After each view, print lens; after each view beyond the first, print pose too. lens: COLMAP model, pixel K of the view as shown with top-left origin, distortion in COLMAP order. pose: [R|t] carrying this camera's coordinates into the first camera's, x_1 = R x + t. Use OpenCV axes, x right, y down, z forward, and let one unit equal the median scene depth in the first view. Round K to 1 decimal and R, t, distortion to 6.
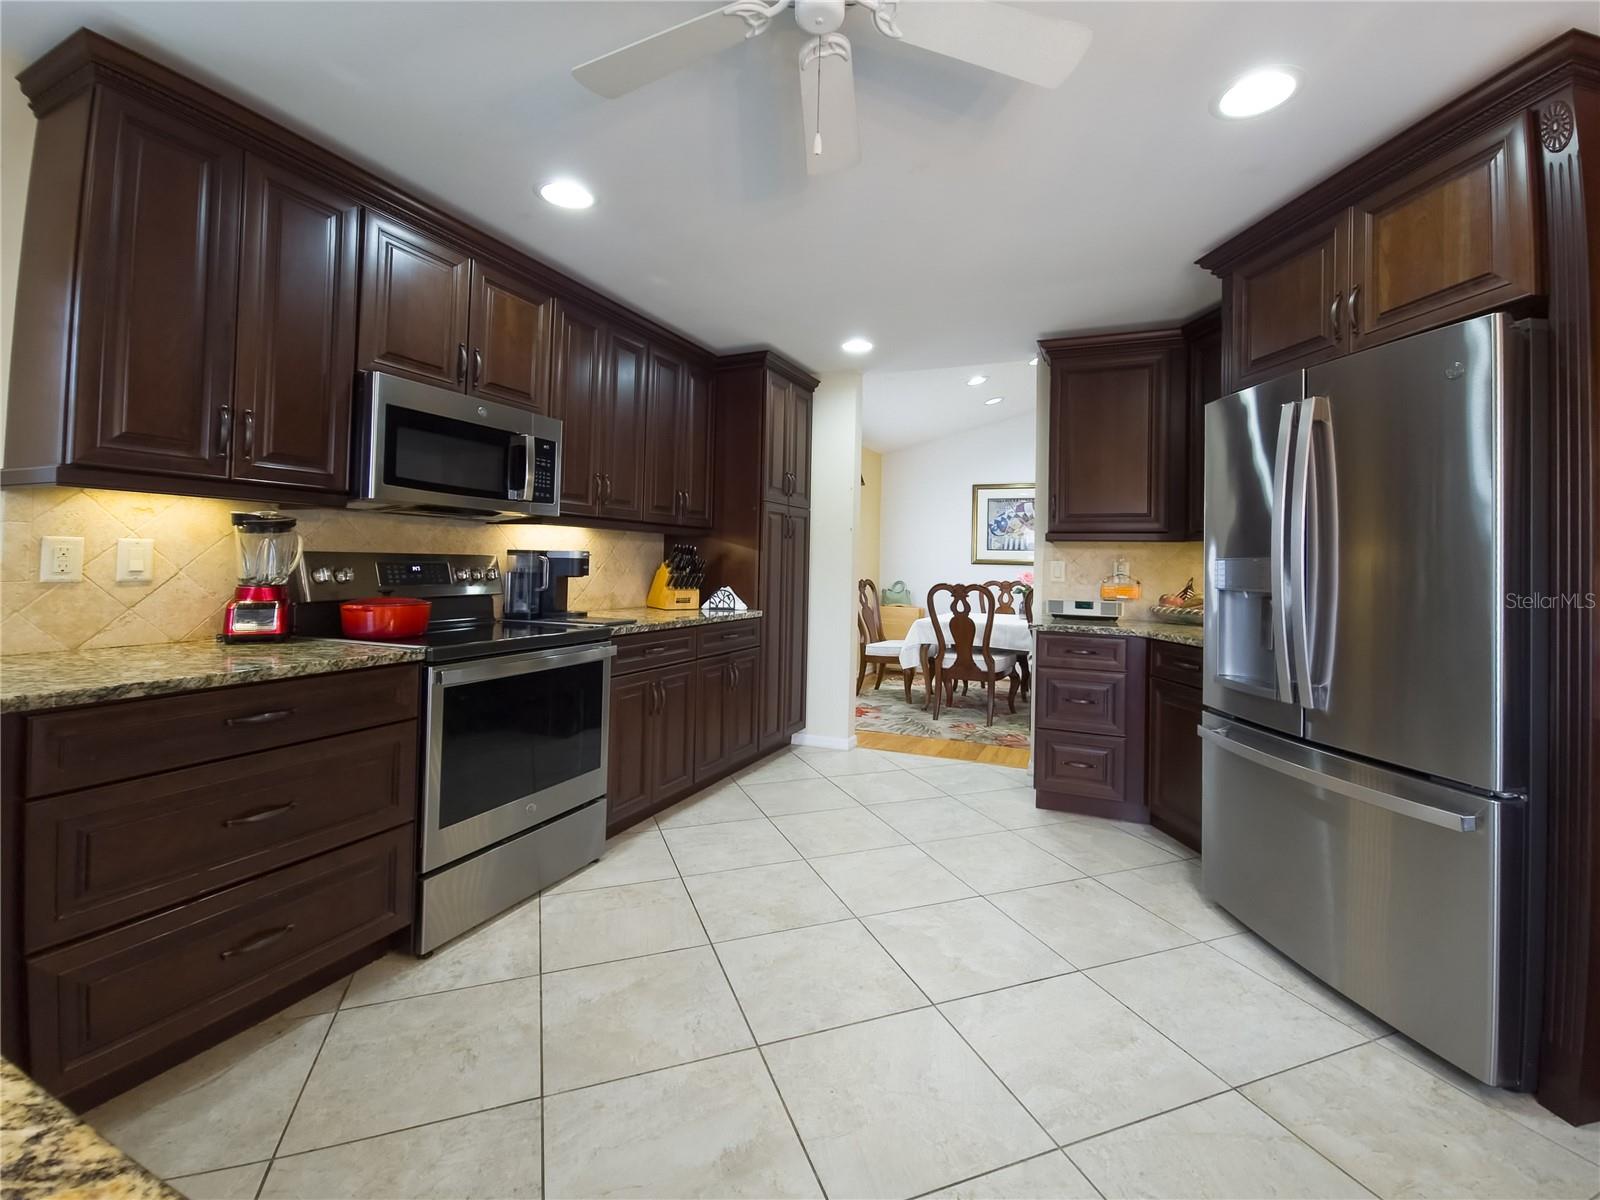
lens RADIAL K [[698.3, 0, 804.4], [0, 698.3, 545.0], [0, 0, 1]] dist [0.000164, 0.000011]
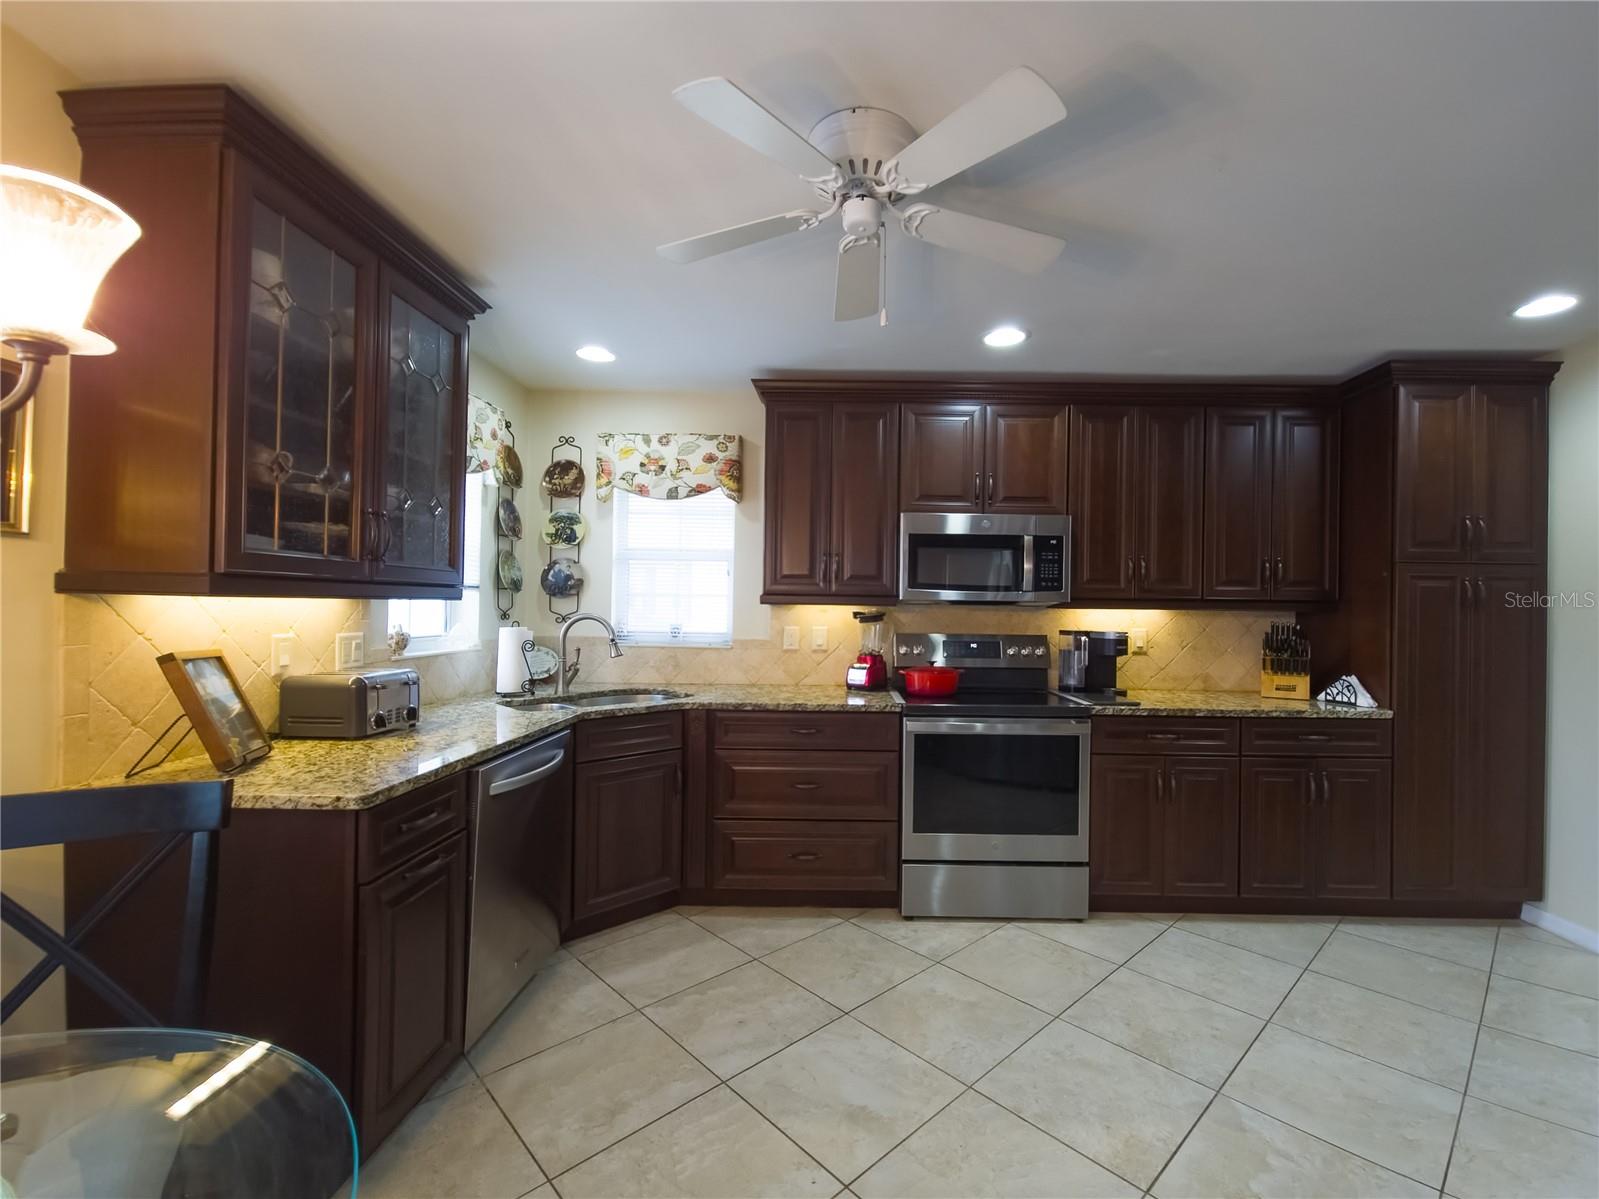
lens RADIAL K [[677.6, 0, 799.5], [0, 677.6, 599.5], [0, 0, 1]] dist [-0.000739, -0.000121]
pose [[0.389662, -0.032778, -0.920374, 0.416733], [0.021645, 0.999416, -0.026429, -0.022294], [0.920704, -0.009623, 0.390144, 0.158968]]
